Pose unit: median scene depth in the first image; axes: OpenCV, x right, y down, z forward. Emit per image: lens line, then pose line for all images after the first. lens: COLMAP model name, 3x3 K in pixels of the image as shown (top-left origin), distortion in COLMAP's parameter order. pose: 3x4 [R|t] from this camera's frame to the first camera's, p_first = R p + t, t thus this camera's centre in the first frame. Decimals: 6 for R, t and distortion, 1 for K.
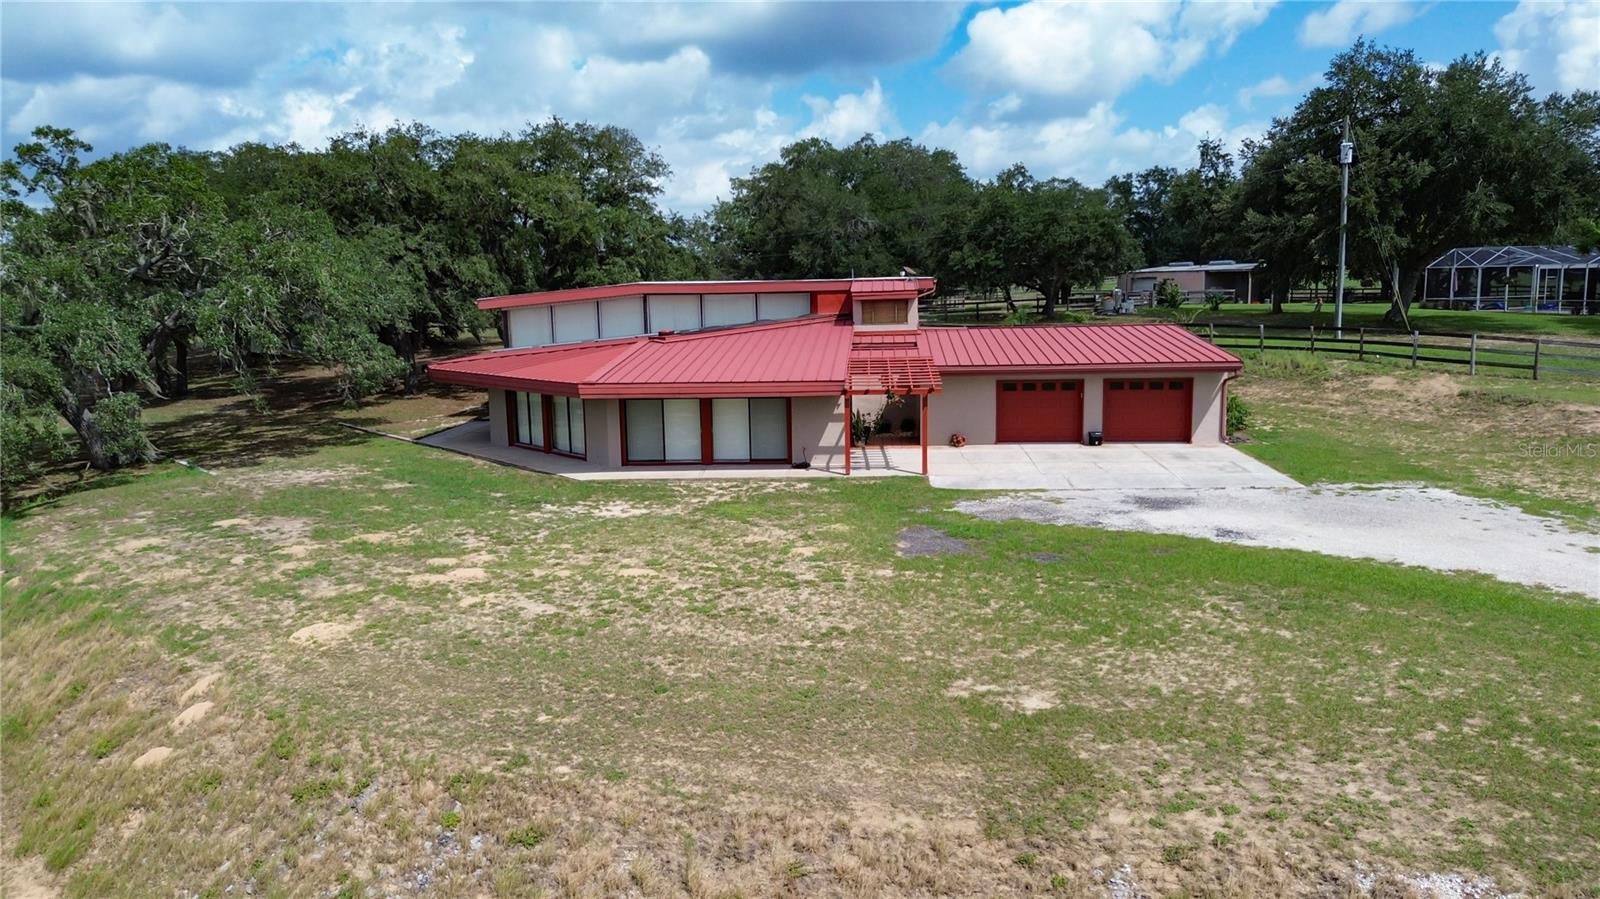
lens RADIAL K [[1158.0, 0, 800.0], [0, 1158.0, 449.5], [0, 0, 1]] dist [0.047704, -0.006963]
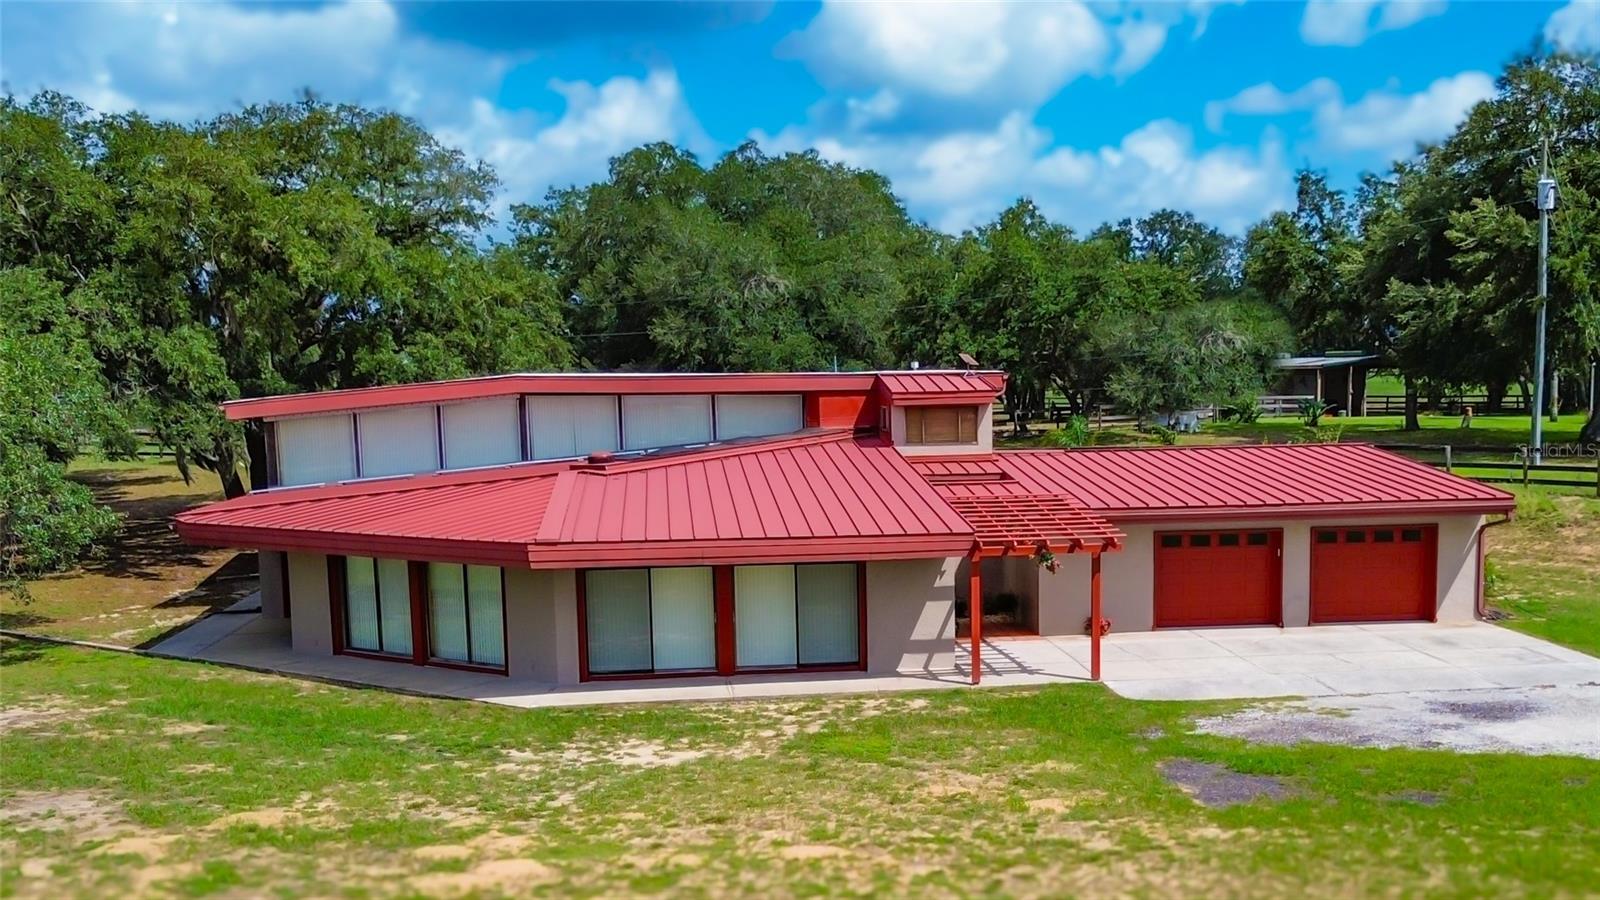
lens RADIAL K [[1859.1, 0, 956.9], [0, 1859.1, 621.1], [0, 0, 1]] dist [0.052464, -0.033902]
pose [[0.973717, -0.022893, 0.226607, -0.156321], [0.026460, 0.999569, -0.012716, 0.000309], [-0.226218, 0.018377, 0.973903, 0.022814]]
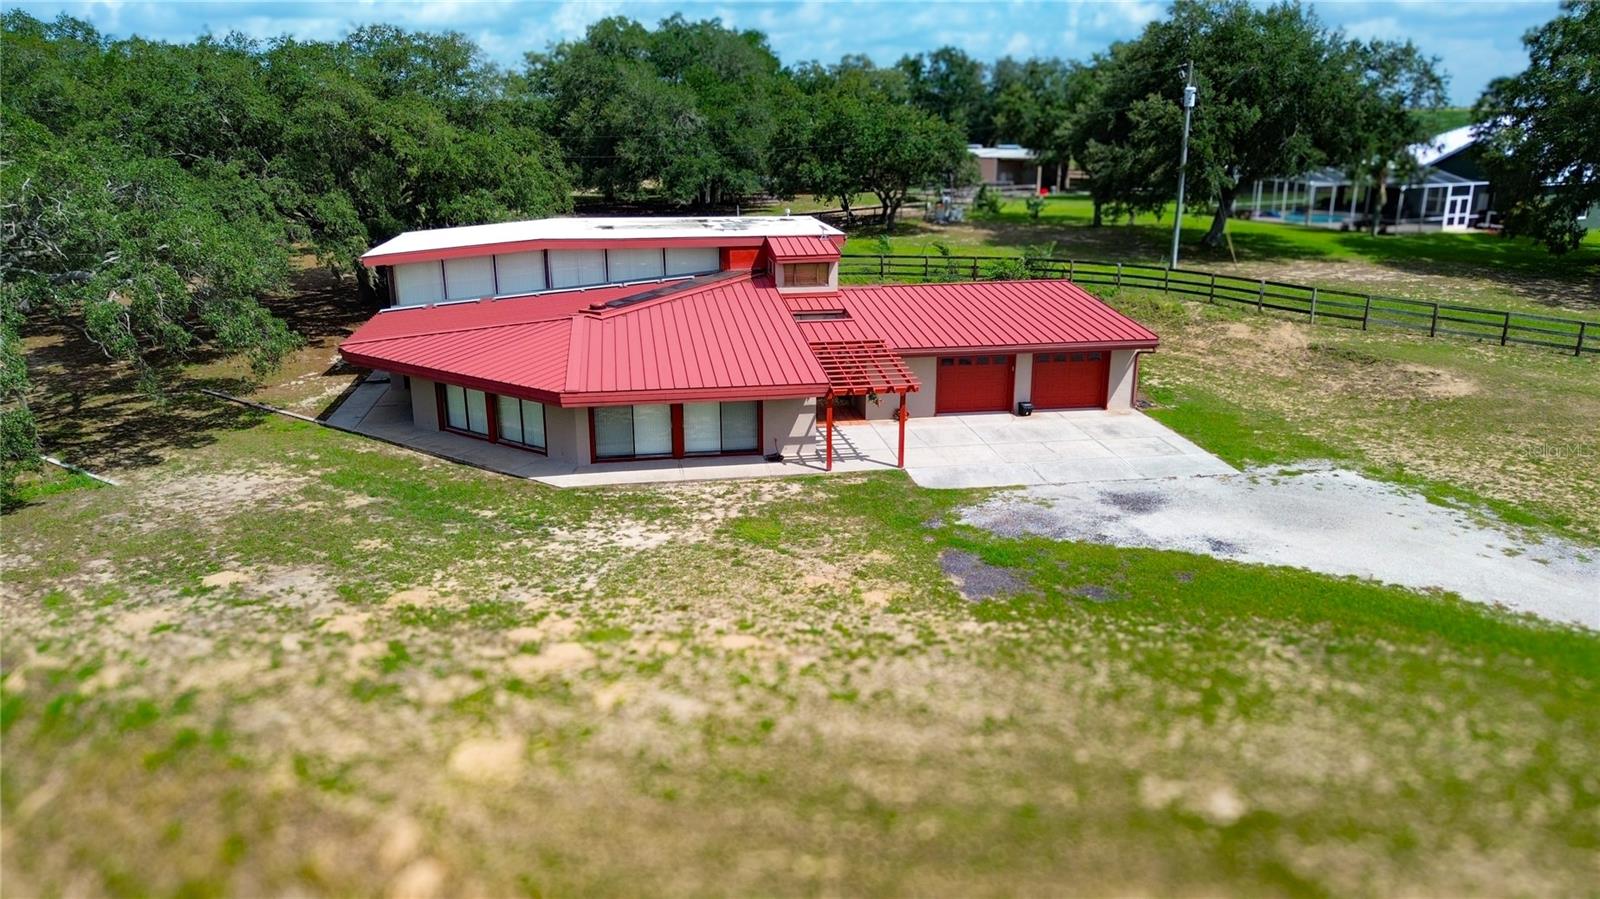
lens RADIAL K [[1158.0, 0, 800.0], [0, 1158.0, 449.5], [0, 0, 1]] dist [0.047704, -0.006963]
pose [[0.974383, -0.048557, 0.219589, -0.169525], [0.017606, 0.989886, 0.140767, -0.115323], [-0.224203, -0.133295, 0.965383, 0.005653]]
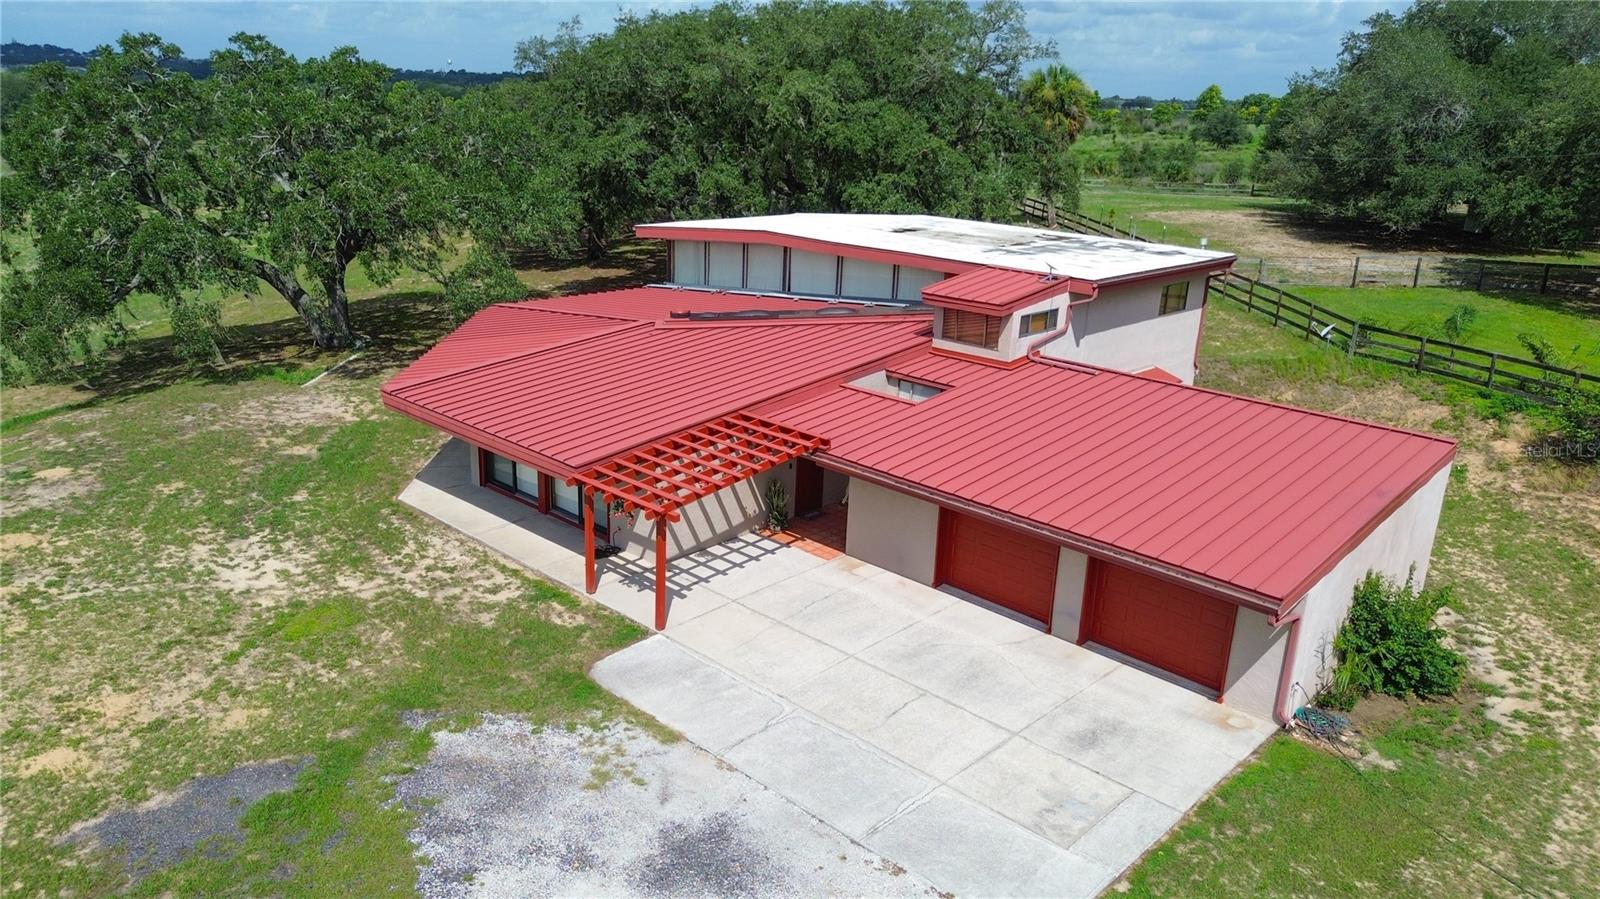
lens RADIAL K [[1158.0, 0, 800.0], [0, 1158.0, 449.5], [0, 0, 1]] dist [0.047704, -0.006963]
pose [[0.772805, 0.235981, -0.589139, 0.432275], [-0.142895, 0.969163, 0.200758, -0.180119], [0.618347, -0.070962, 0.782695, 0.427363]]
